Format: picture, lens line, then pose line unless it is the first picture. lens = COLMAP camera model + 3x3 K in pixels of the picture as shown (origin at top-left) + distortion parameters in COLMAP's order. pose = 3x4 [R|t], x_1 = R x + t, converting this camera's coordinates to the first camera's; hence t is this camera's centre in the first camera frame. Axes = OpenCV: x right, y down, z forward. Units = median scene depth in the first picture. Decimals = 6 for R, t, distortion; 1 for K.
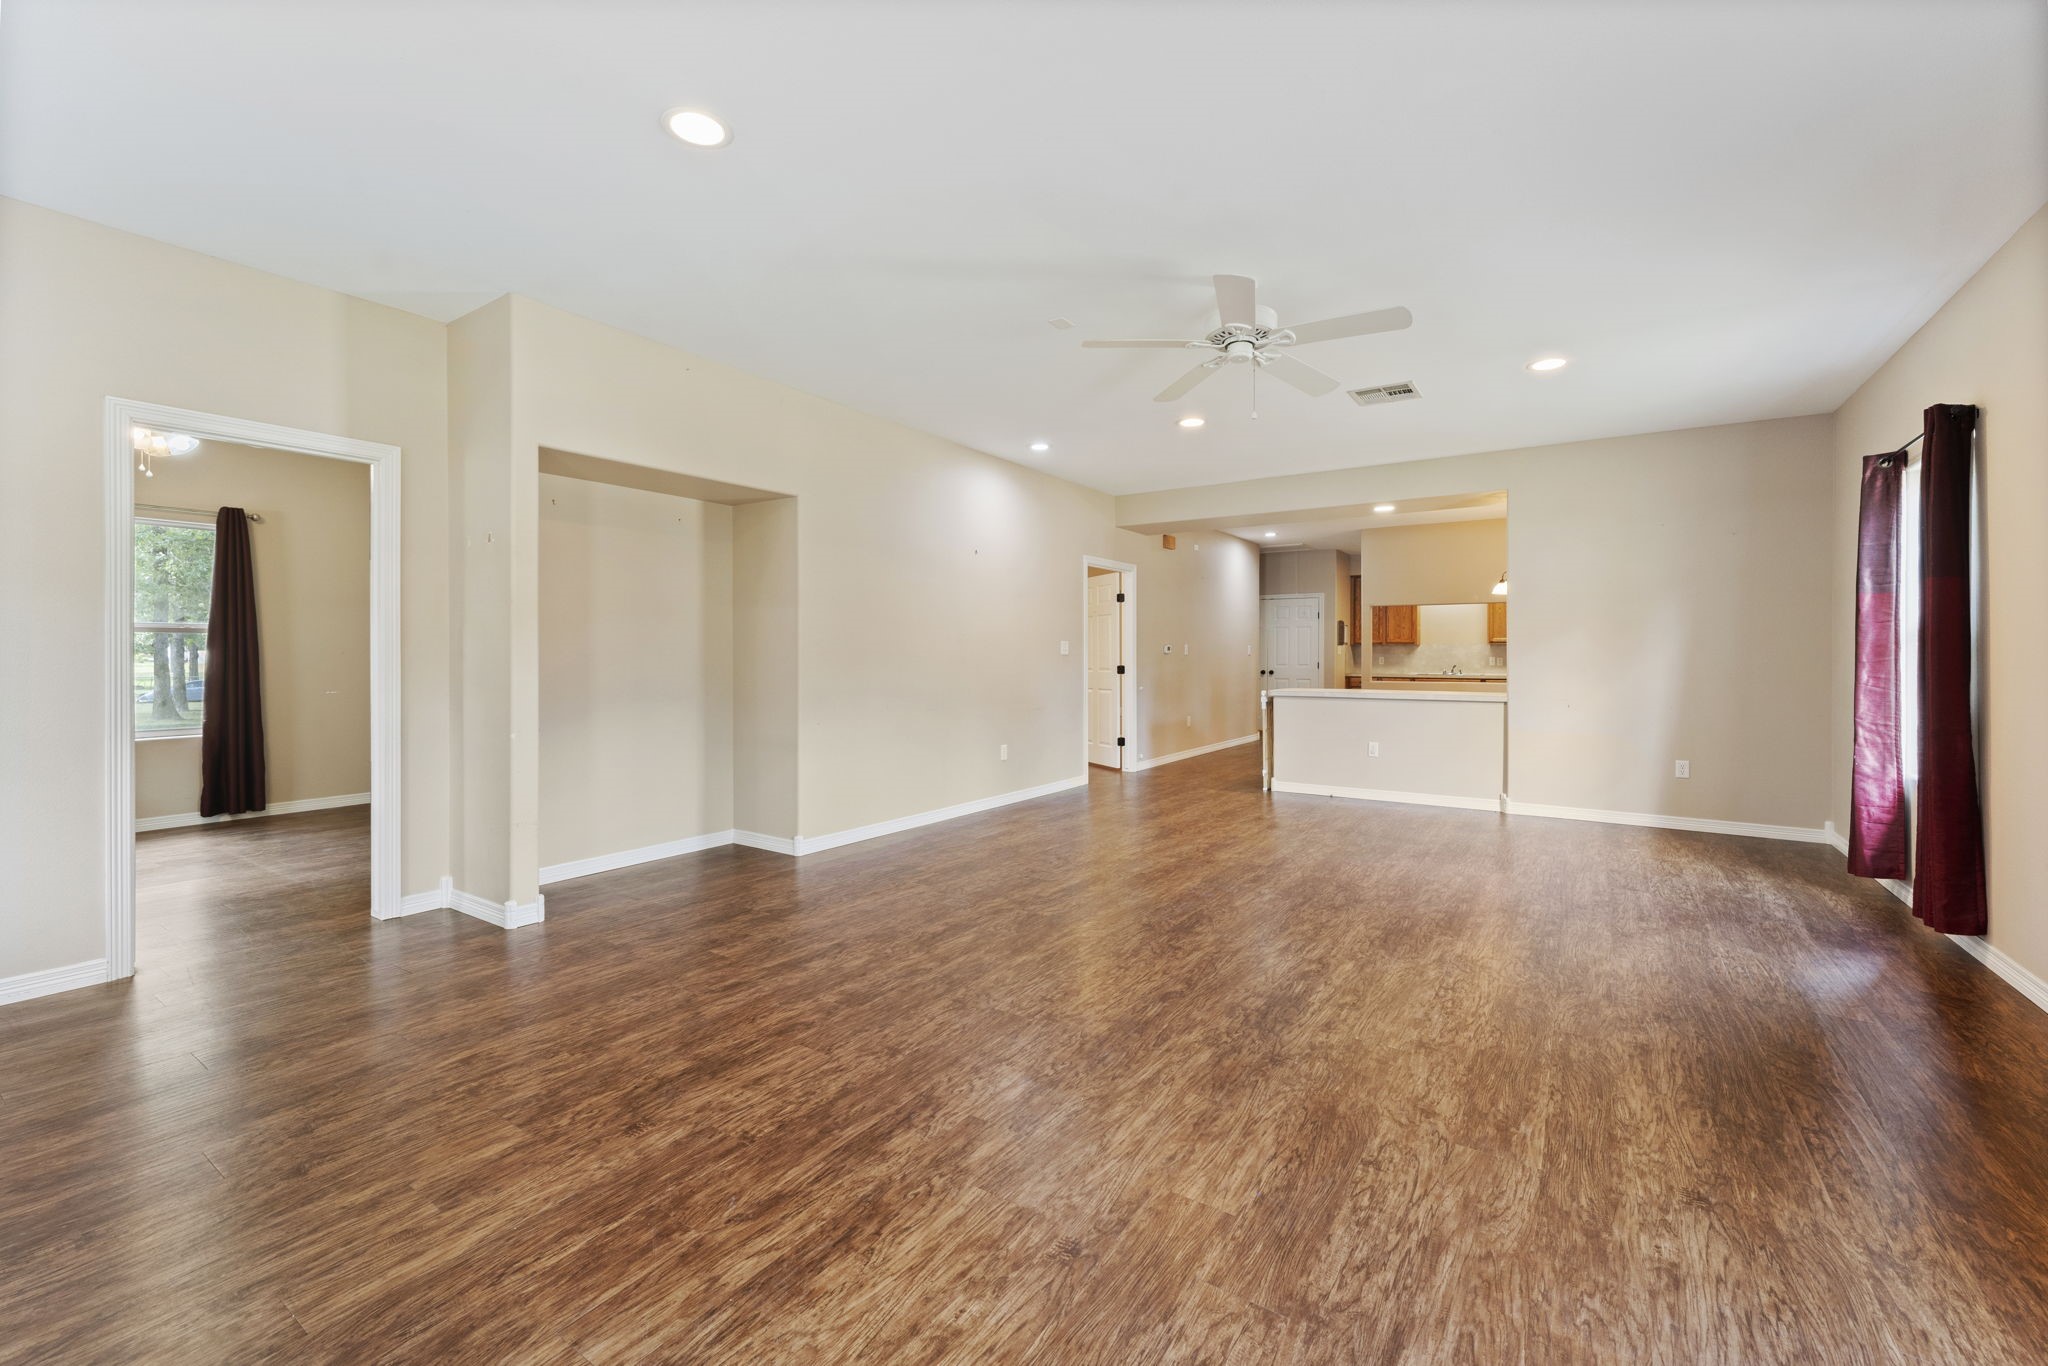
lens RADIAL K [[844.6, 0, 1032.5], [0, 844.6, 650.0], [0, 0, 1]] dist [-0.001391, -0.000235]
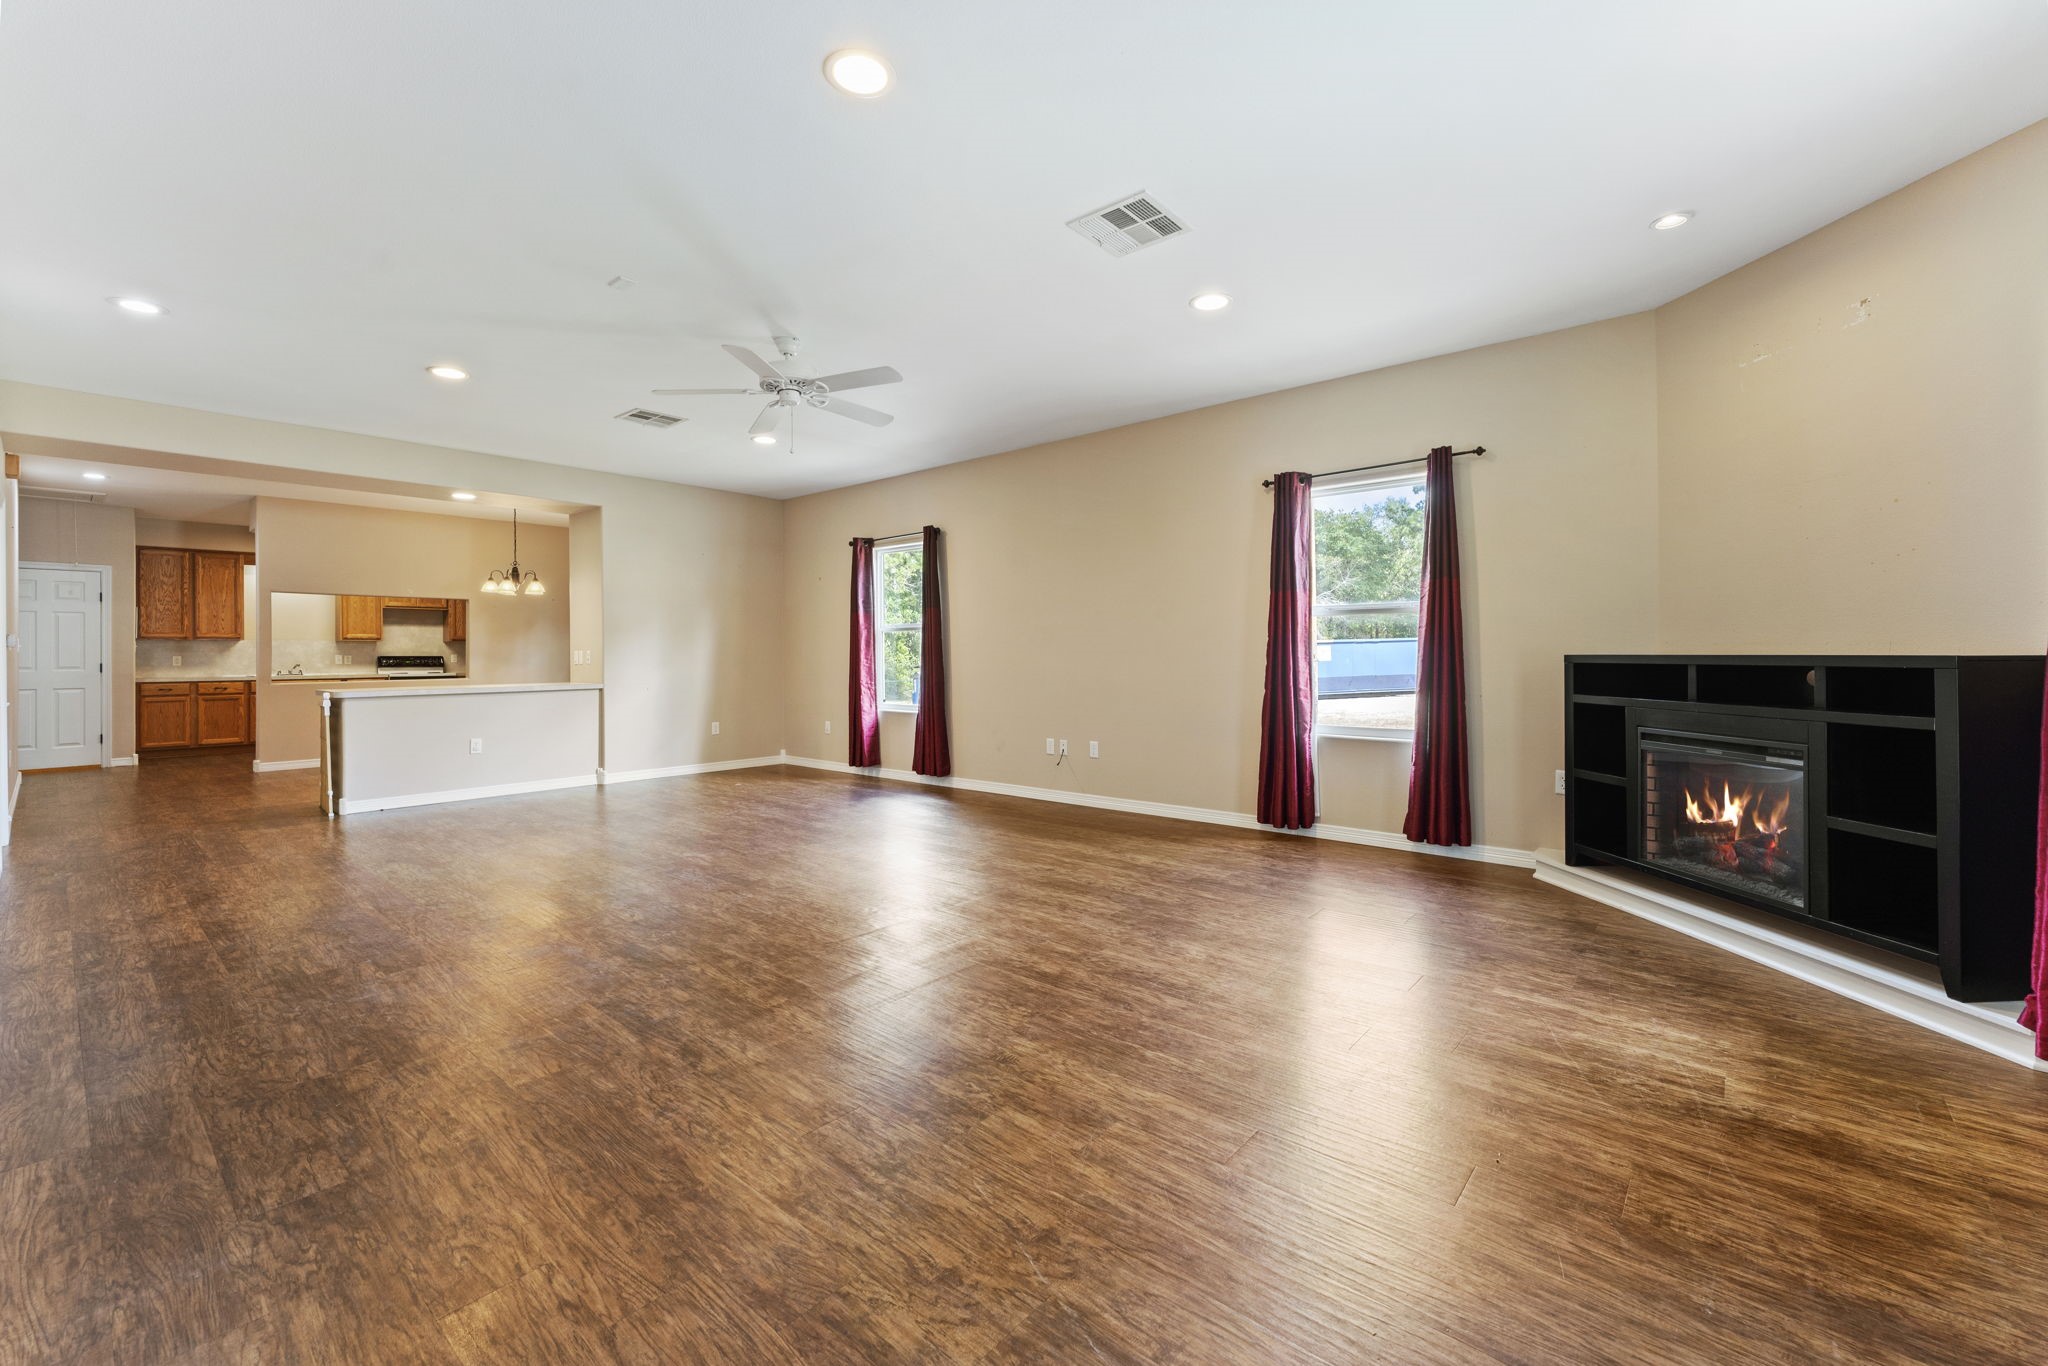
lens RADIAL K [[844.6, 0, 1032.5], [0, 844.6, 650.0], [0, 0, 1]] dist [-0.001391, -0.000235]
pose [[0.117236, 0.000584, 0.993104, -1.112307], [0.002270, 0.999997, -0.000856, 0.024269], [-0.993102, 0.002355, 0.117234, 0.595227]]
